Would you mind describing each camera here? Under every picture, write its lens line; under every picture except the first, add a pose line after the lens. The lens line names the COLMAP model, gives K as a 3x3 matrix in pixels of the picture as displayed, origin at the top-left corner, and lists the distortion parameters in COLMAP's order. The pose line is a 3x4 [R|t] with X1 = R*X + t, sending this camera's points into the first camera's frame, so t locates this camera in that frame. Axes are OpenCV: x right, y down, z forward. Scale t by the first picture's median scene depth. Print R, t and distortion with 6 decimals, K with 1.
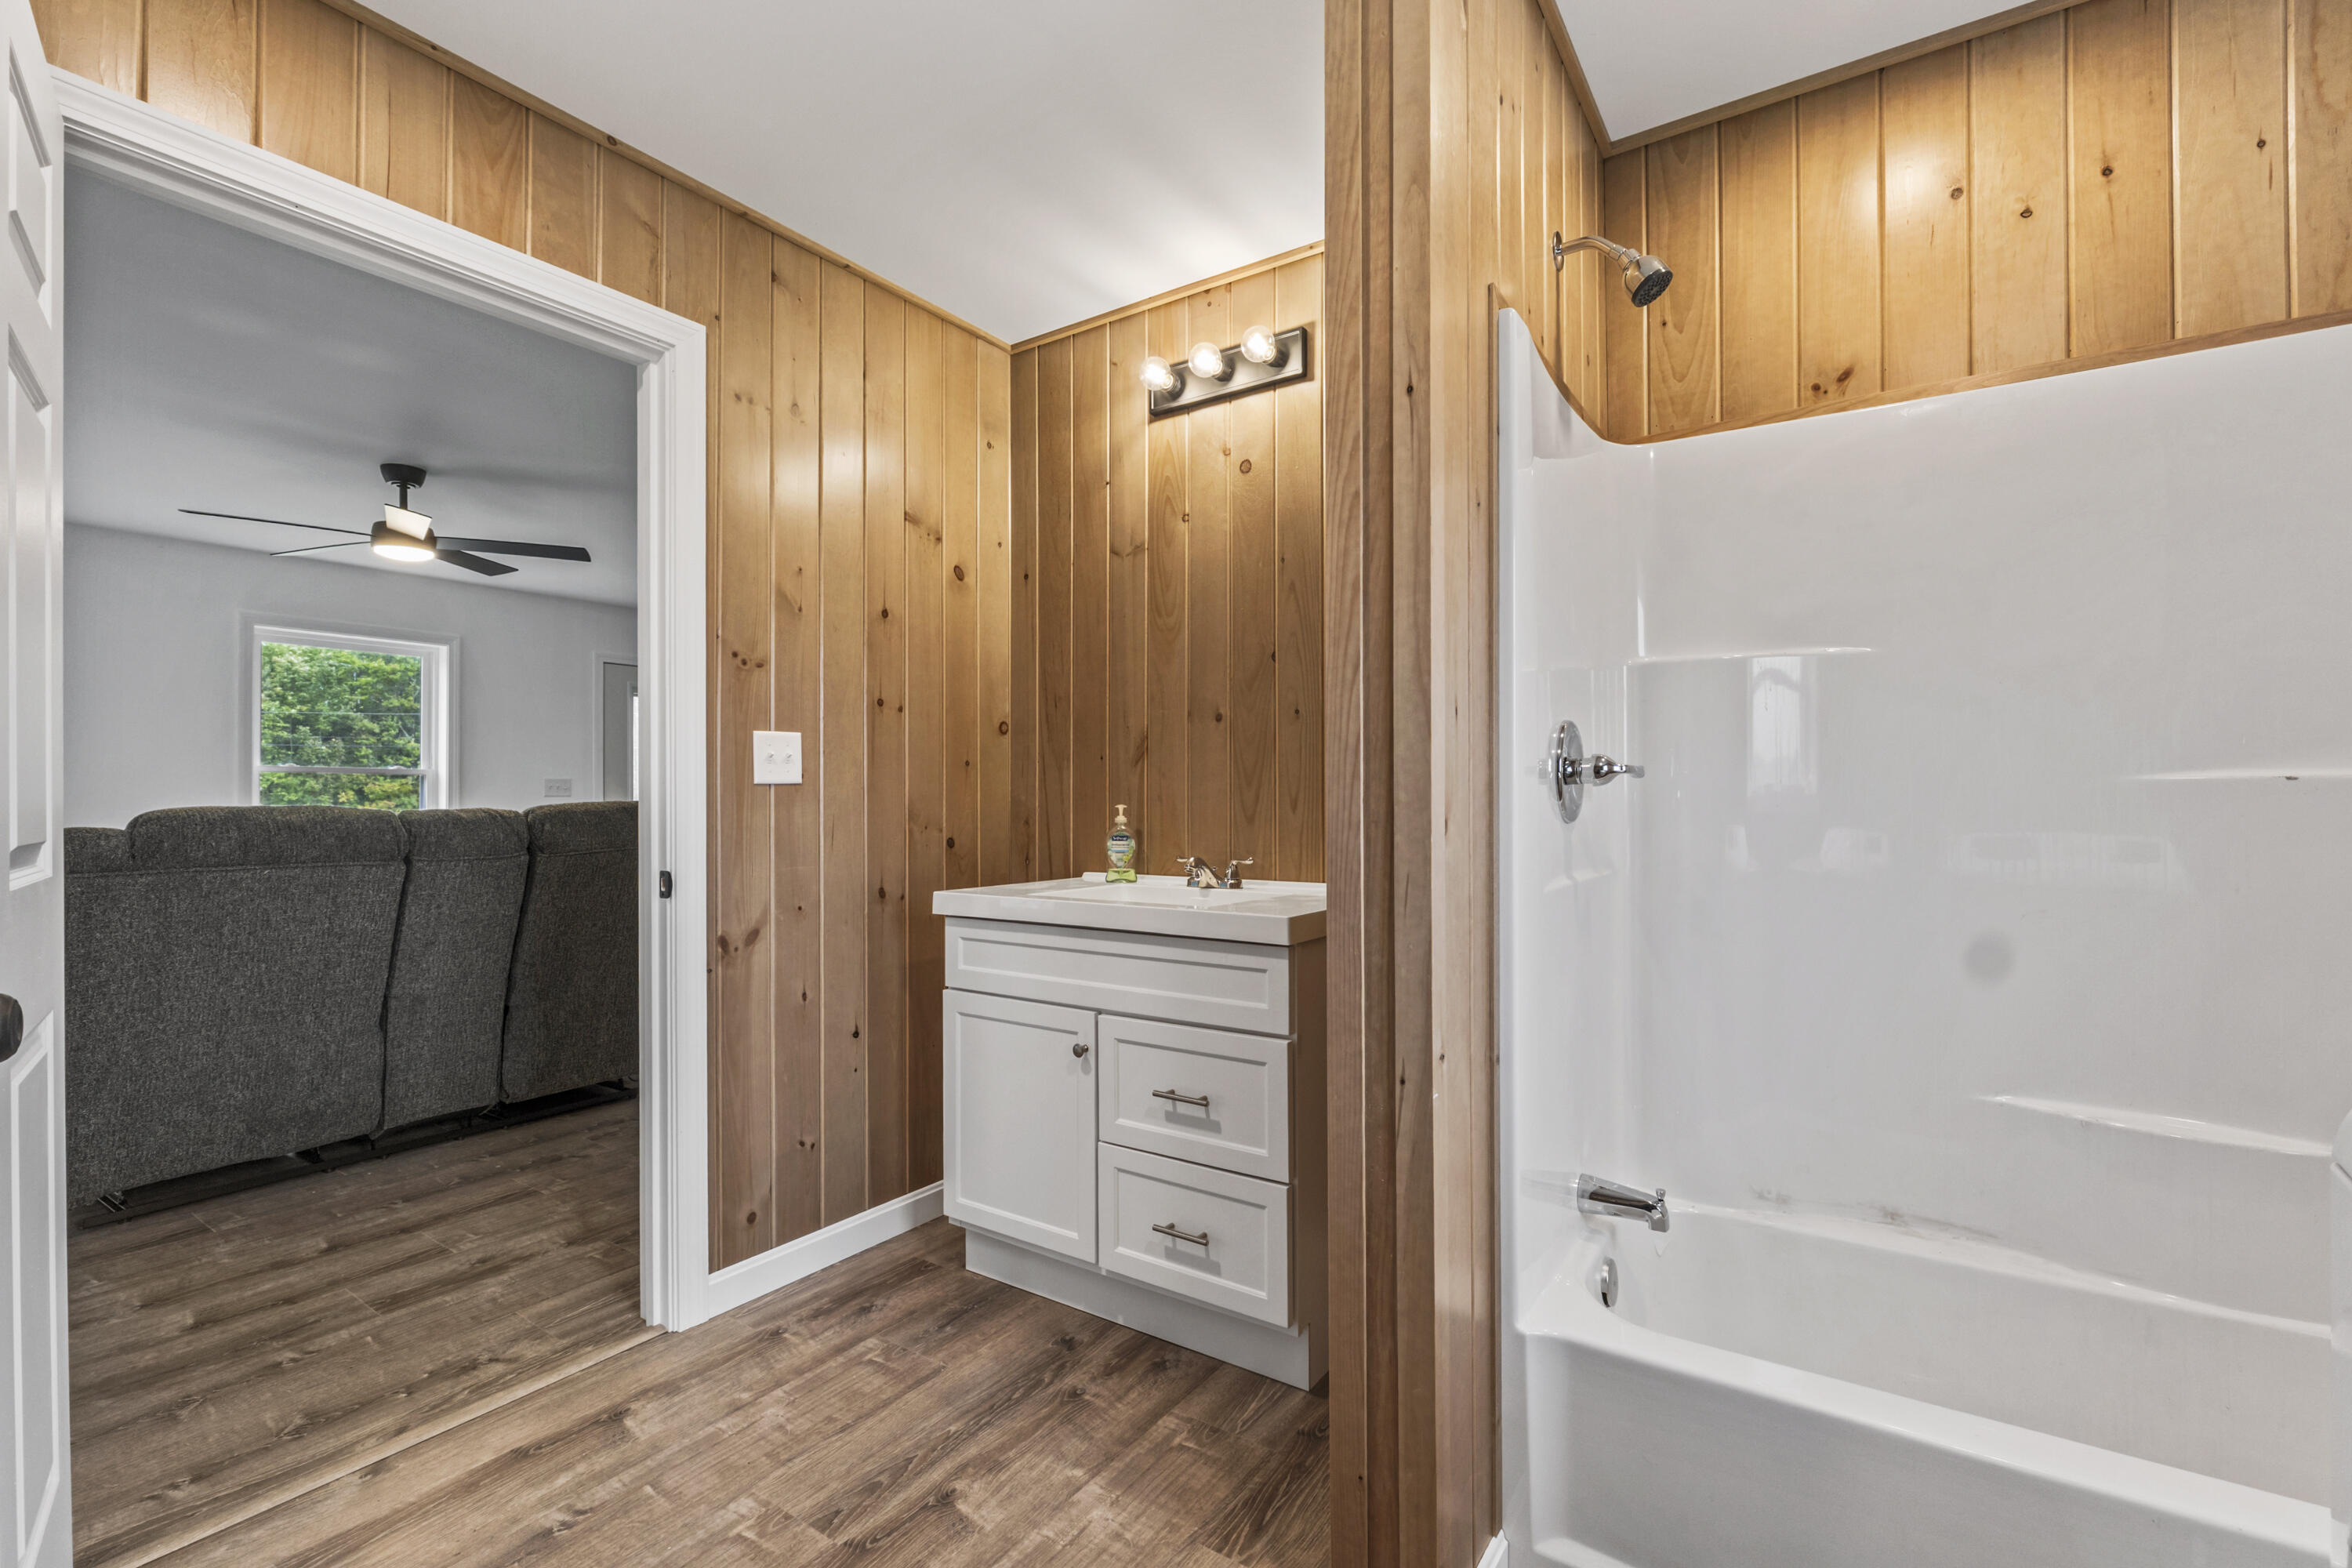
lens RADIAL K [[1014.9, 0, 1176.0], [0, 1014.9, 784.0], [0, 0, 1]] dist [-0.022019, 0.000190]
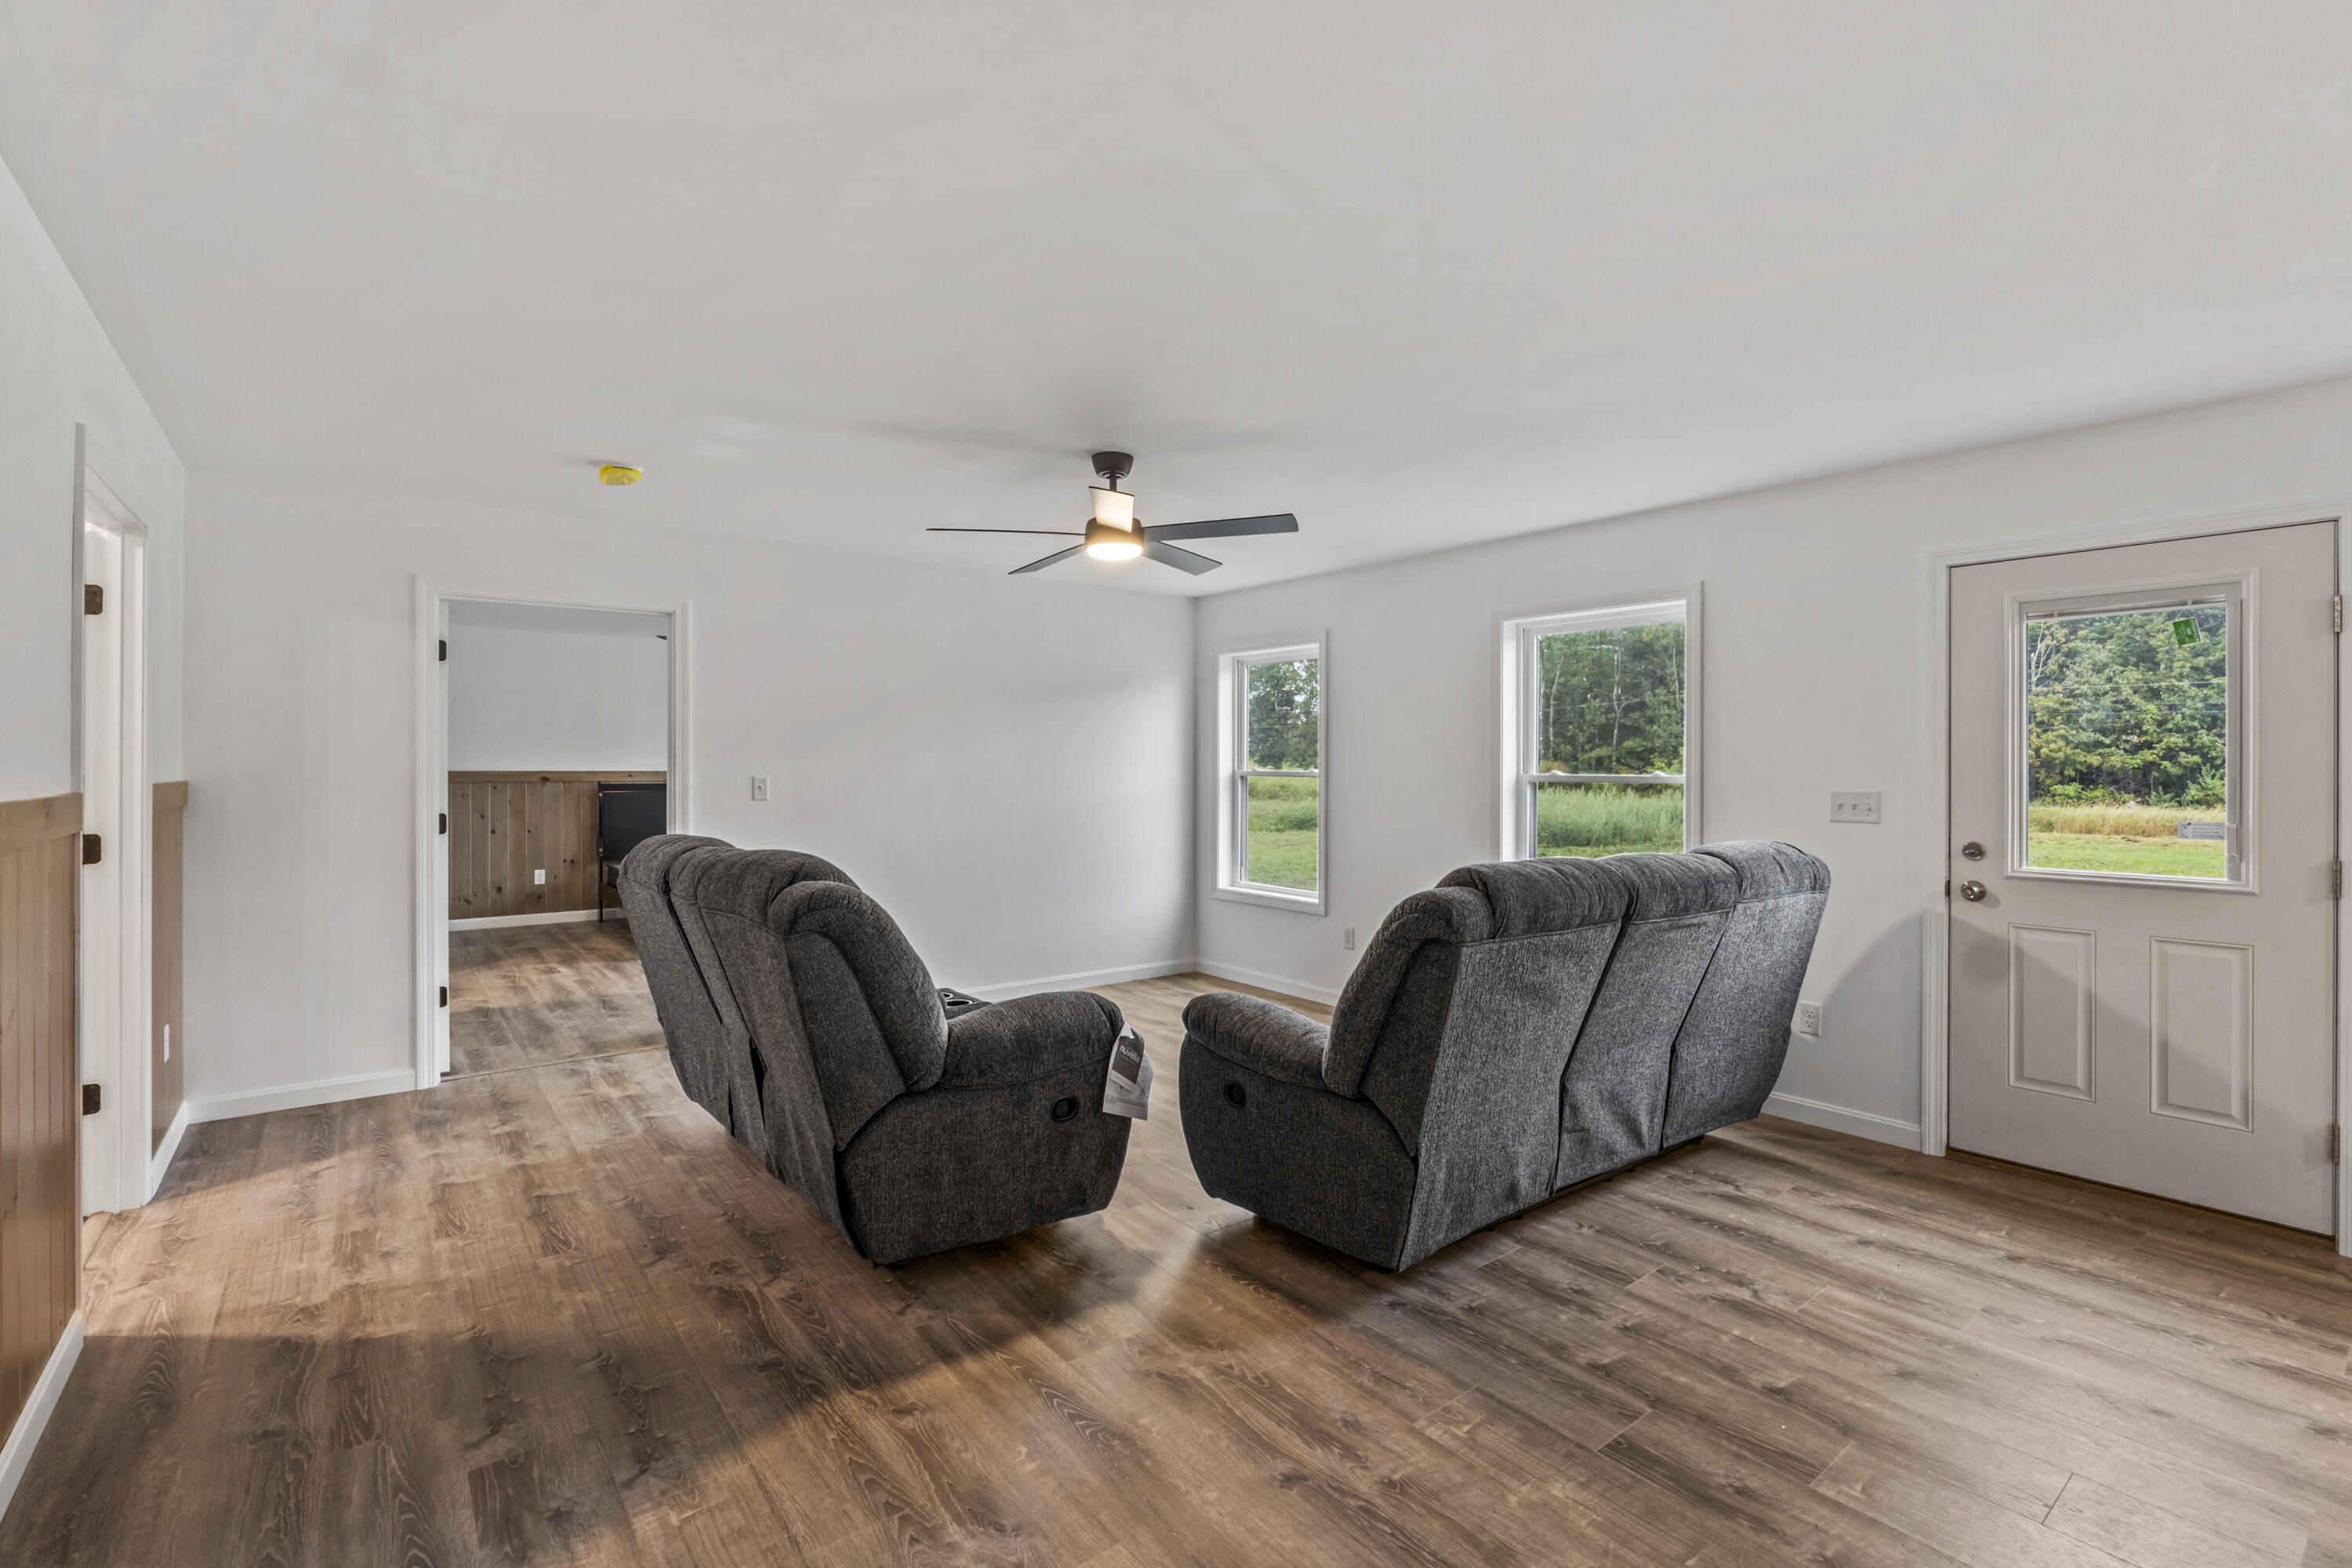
lens RADIAL K [[1073.0, 0, 1173.9], [0, 1073.0, 752.6], [0, 0, 1]] dist [0.000916, 0.000355]
pose [[-0.296066, 0.009220, -0.955123, 0.166227], [0.010184, 0.999927, 0.006496, -0.077698], [0.955113, -0.007803, -0.296139, 1.706852]]
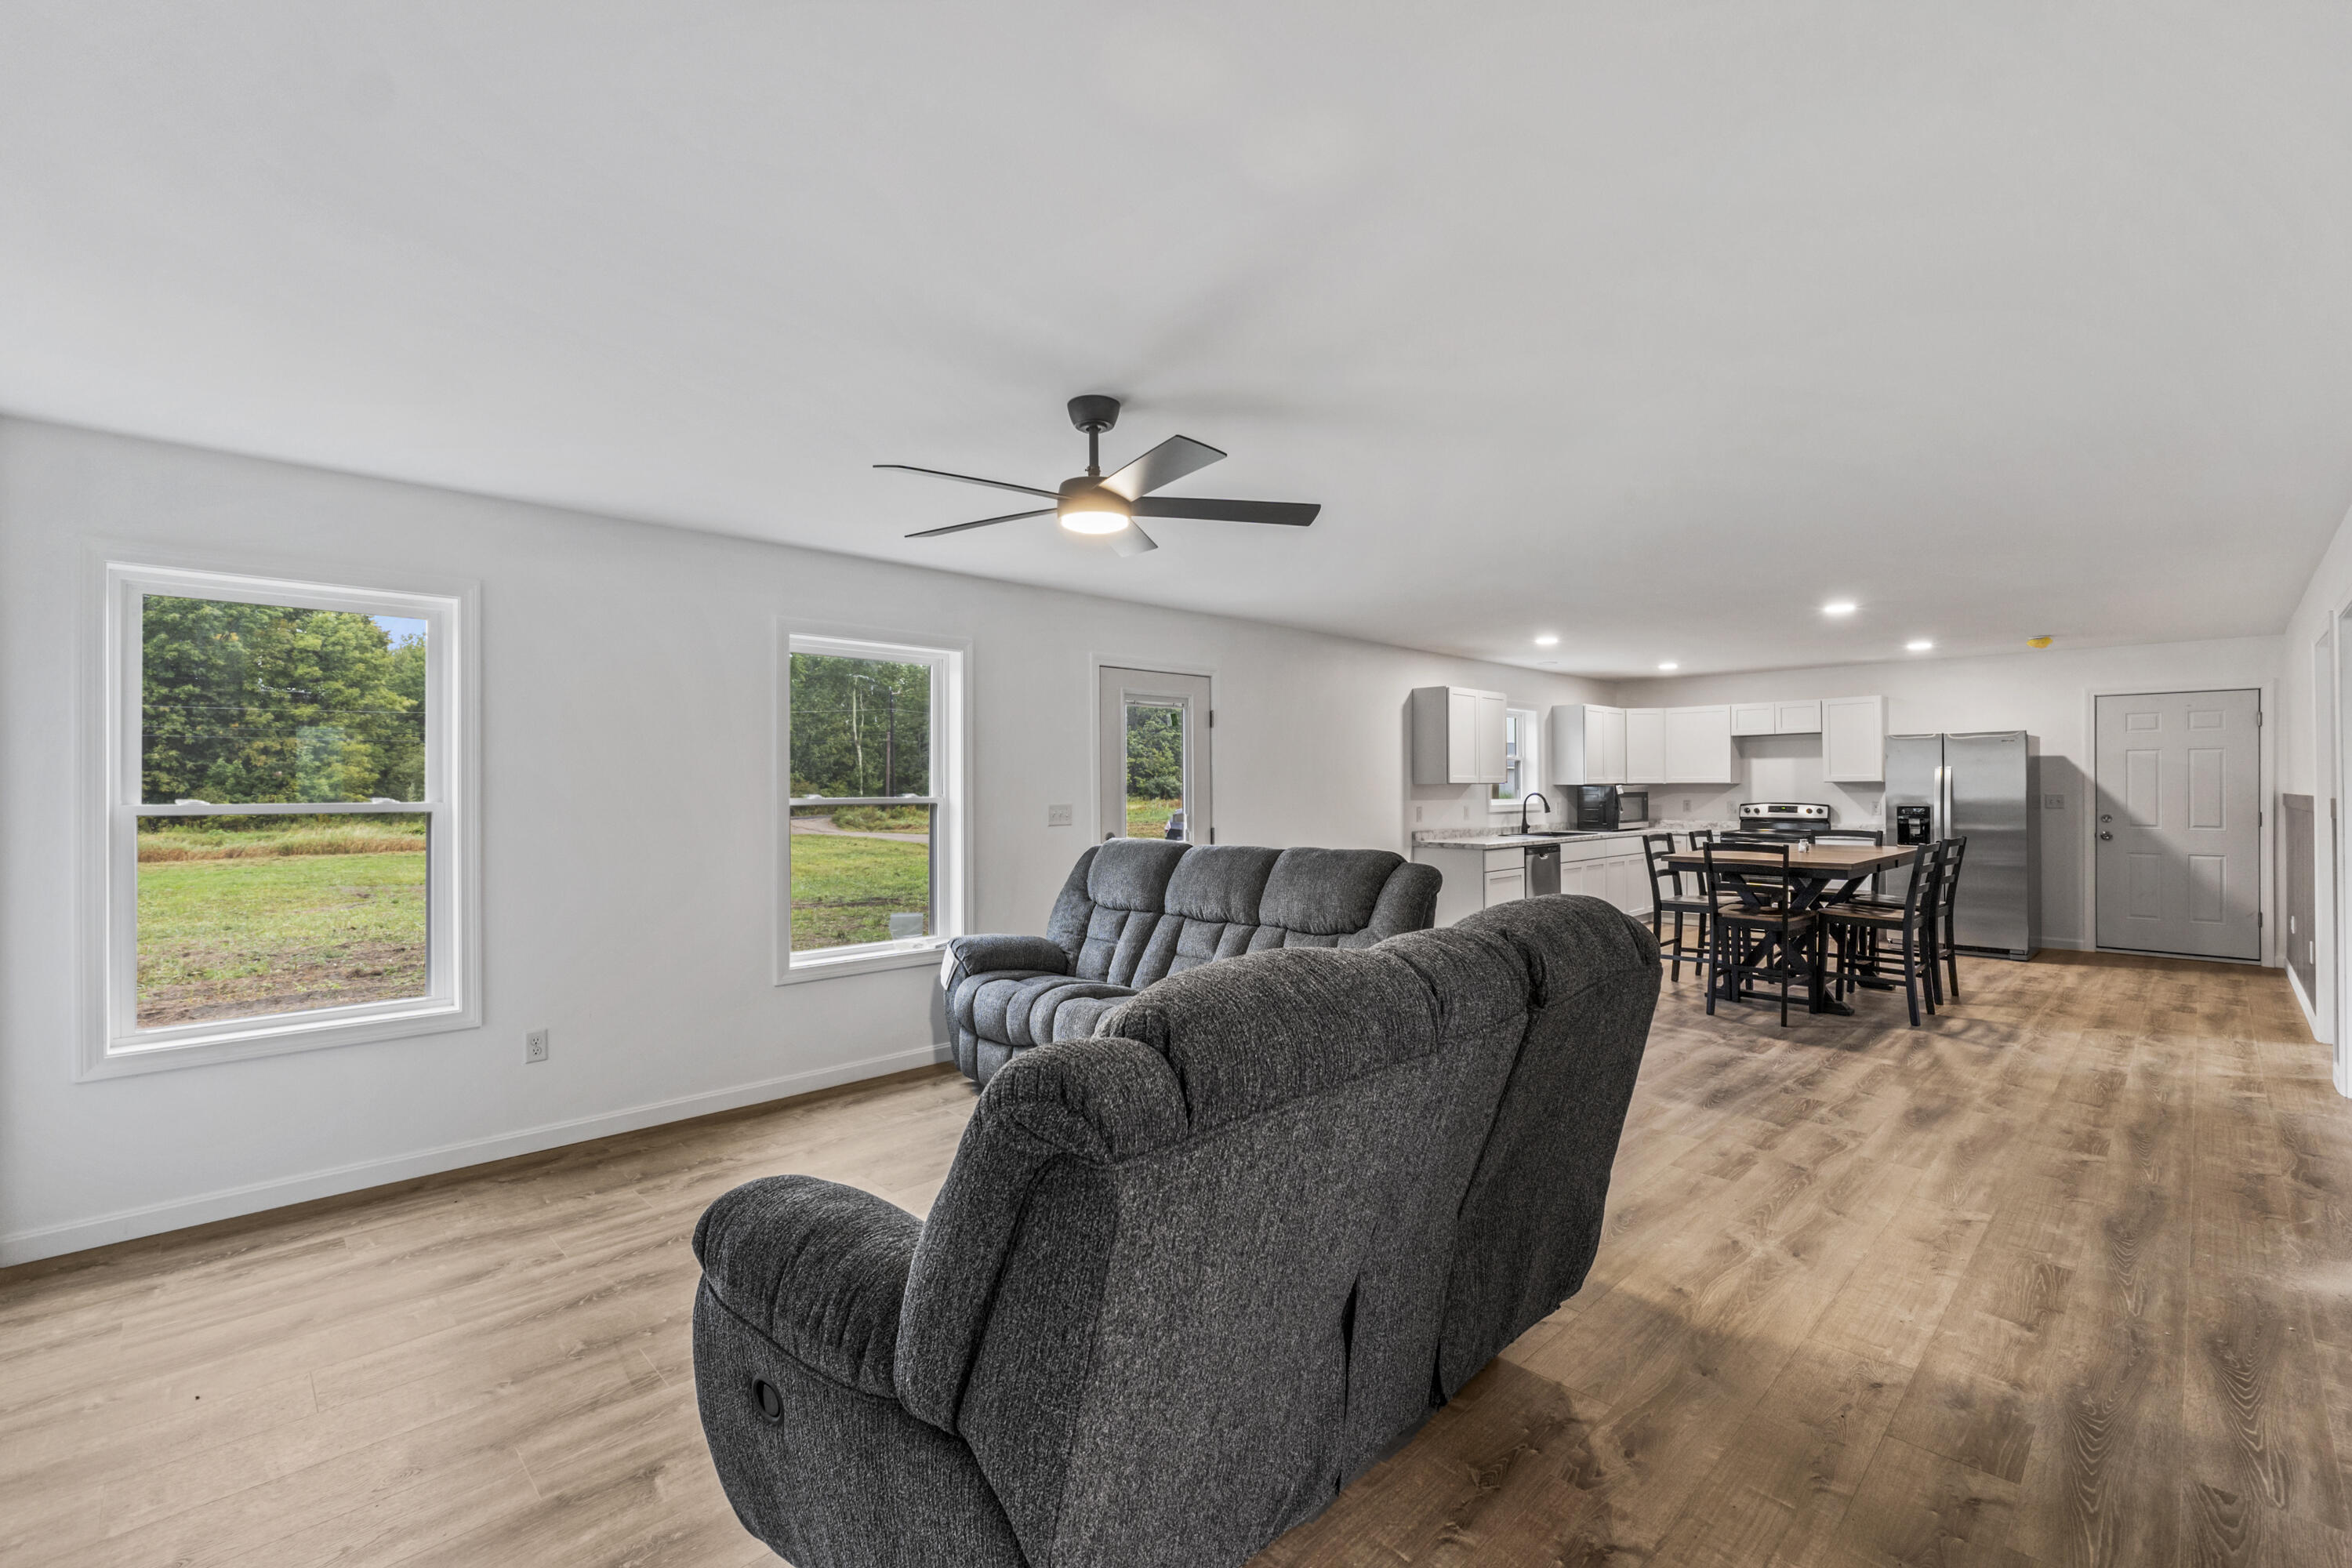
lens RADIAL K [[1014.9, 0, 1176.0], [0, 1014.9, 784.0], [0, 0, 1]] dist [-0.022019, 0.000190]
pose [[0.983478, 0.009074, -0.180803, -0.743177], [-0.007974, 0.999945, 0.006812, -0.066075], [0.180854, -0.005258, 0.983496, 0.394520]]
